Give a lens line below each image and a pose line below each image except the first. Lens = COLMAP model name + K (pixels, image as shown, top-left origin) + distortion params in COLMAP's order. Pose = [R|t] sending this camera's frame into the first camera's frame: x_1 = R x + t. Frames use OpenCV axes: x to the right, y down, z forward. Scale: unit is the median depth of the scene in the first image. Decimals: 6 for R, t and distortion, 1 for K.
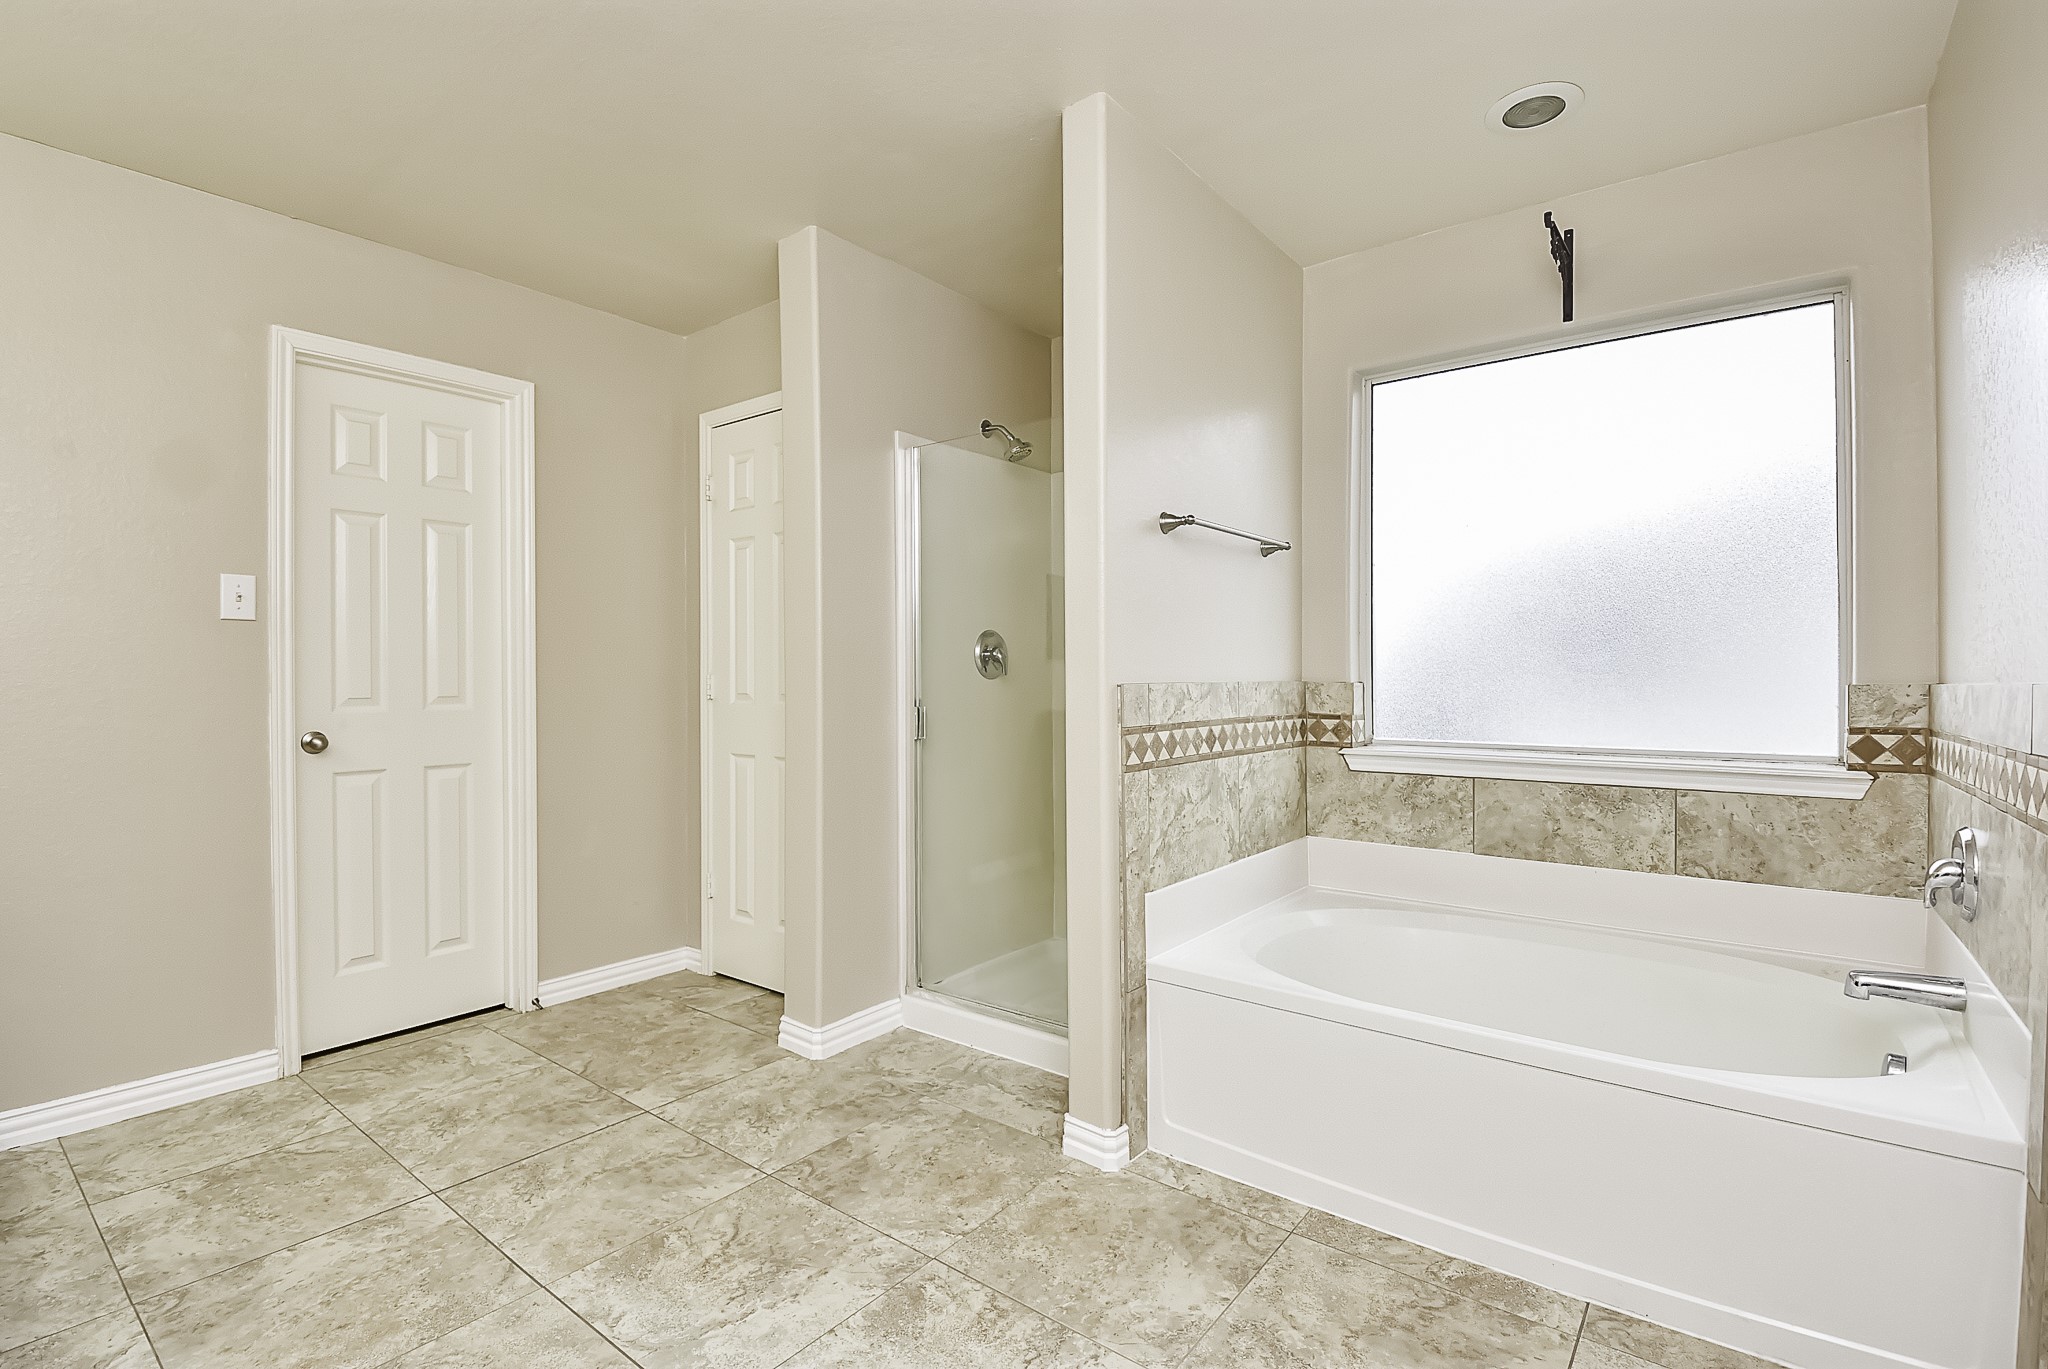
lens RADIAL K [[902.9, 0, 1018.1], [0, 902.9, 674.4], [0, 0, 1]] dist [-0.027567, -0.002748]
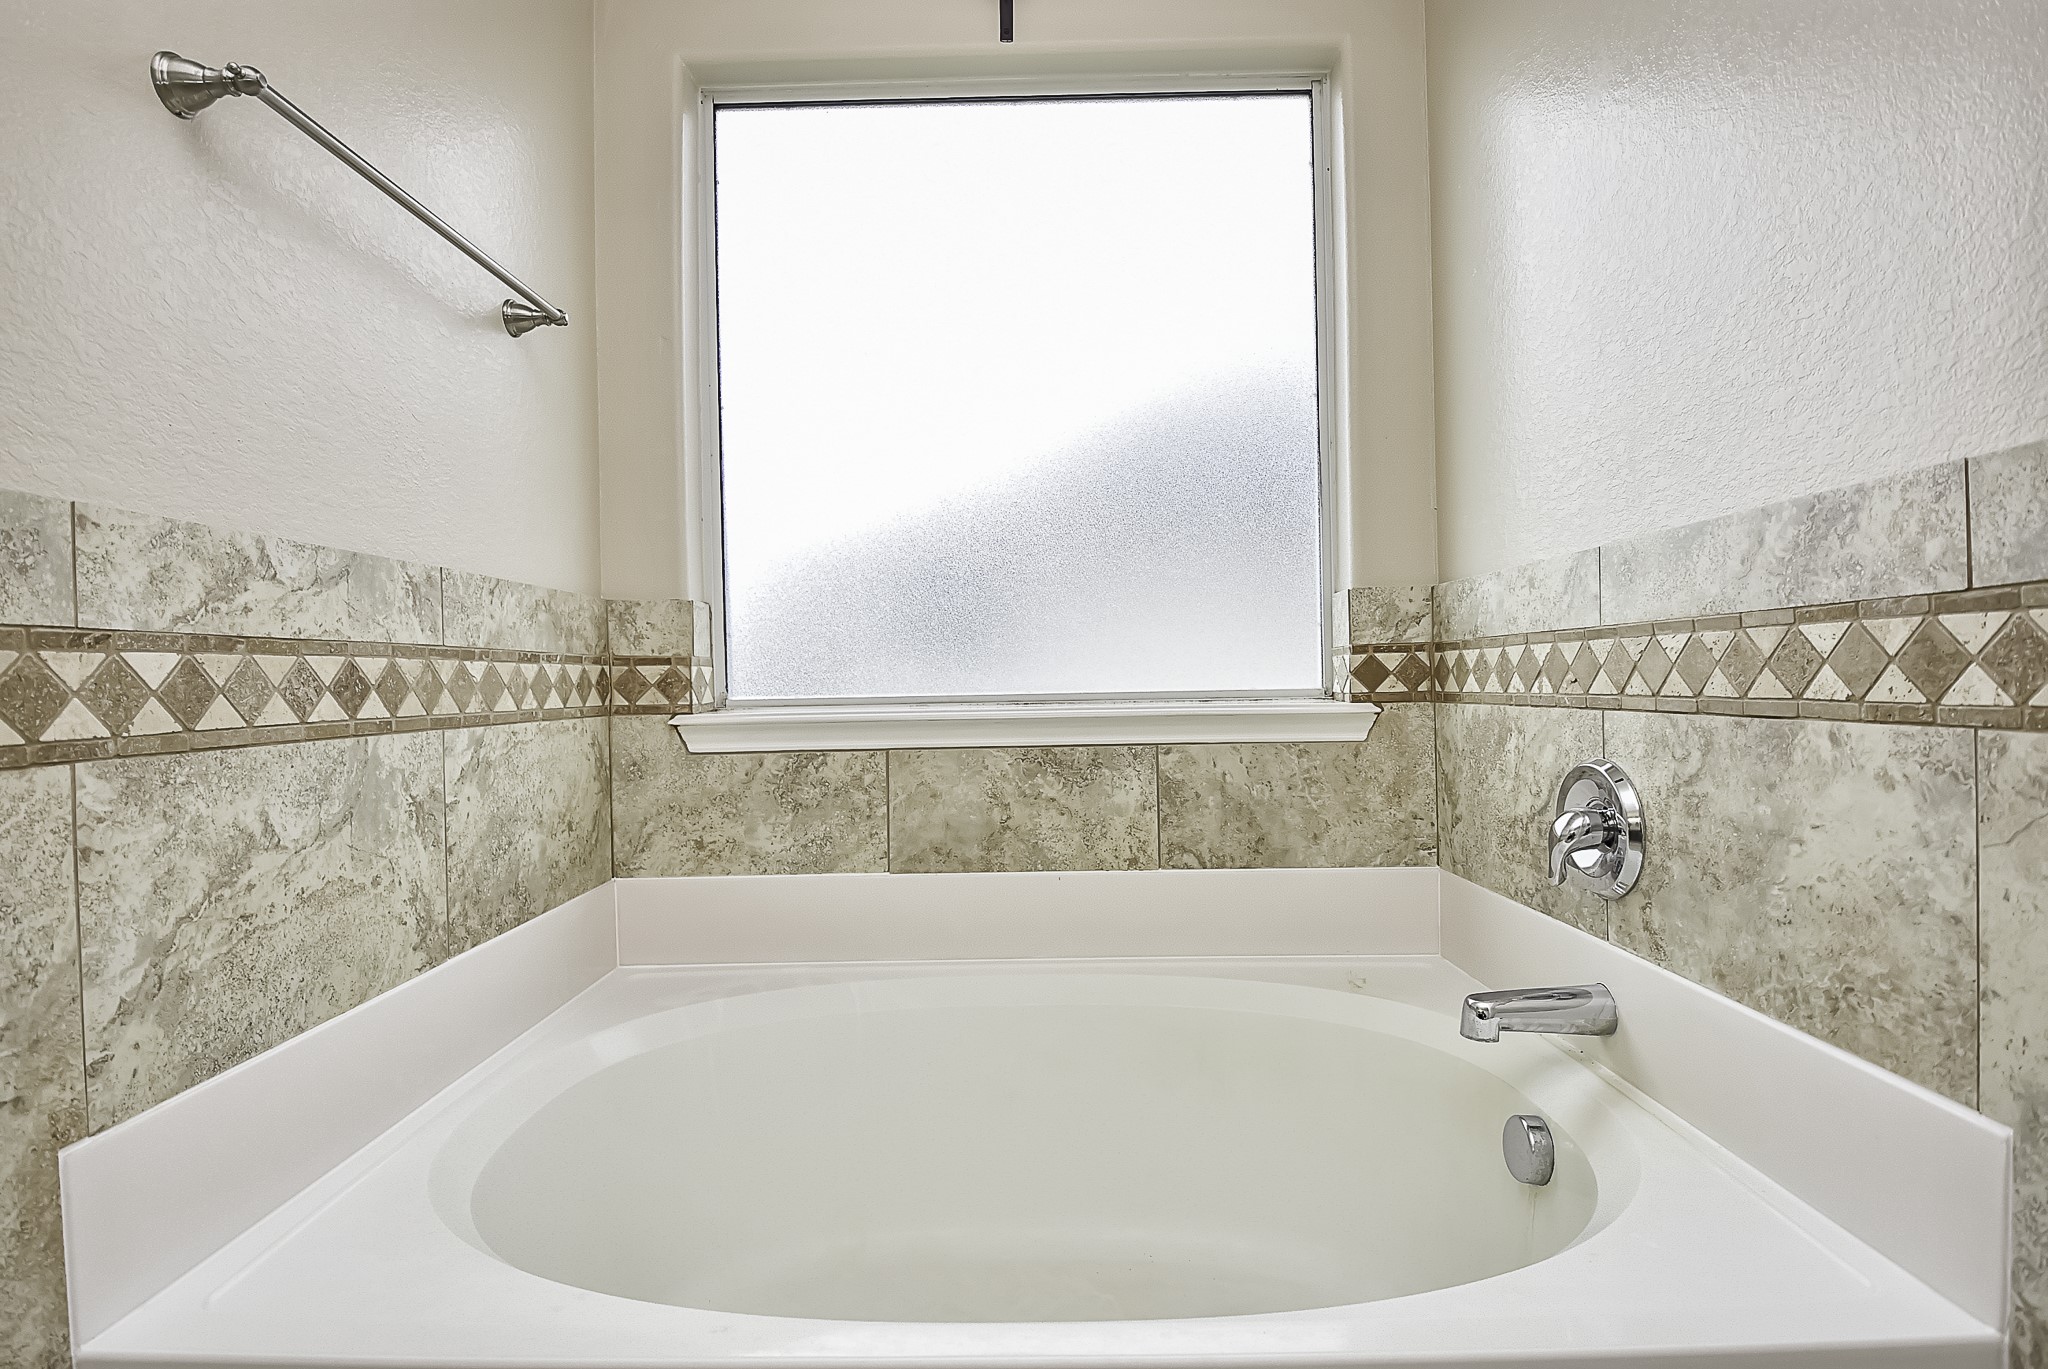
lens RADIAL K [[991.9, 0, 991.7], [0, 991.9, 663.6], [0, 0, 1]] dist [0.037122, -0.004121]
pose [[0.797424, -0.007870, 0.603368, 0.173561], [0.016946, 0.999813, -0.009356, 0.072154], [-0.603181, 0.017686, 0.797408, 0.465116]]
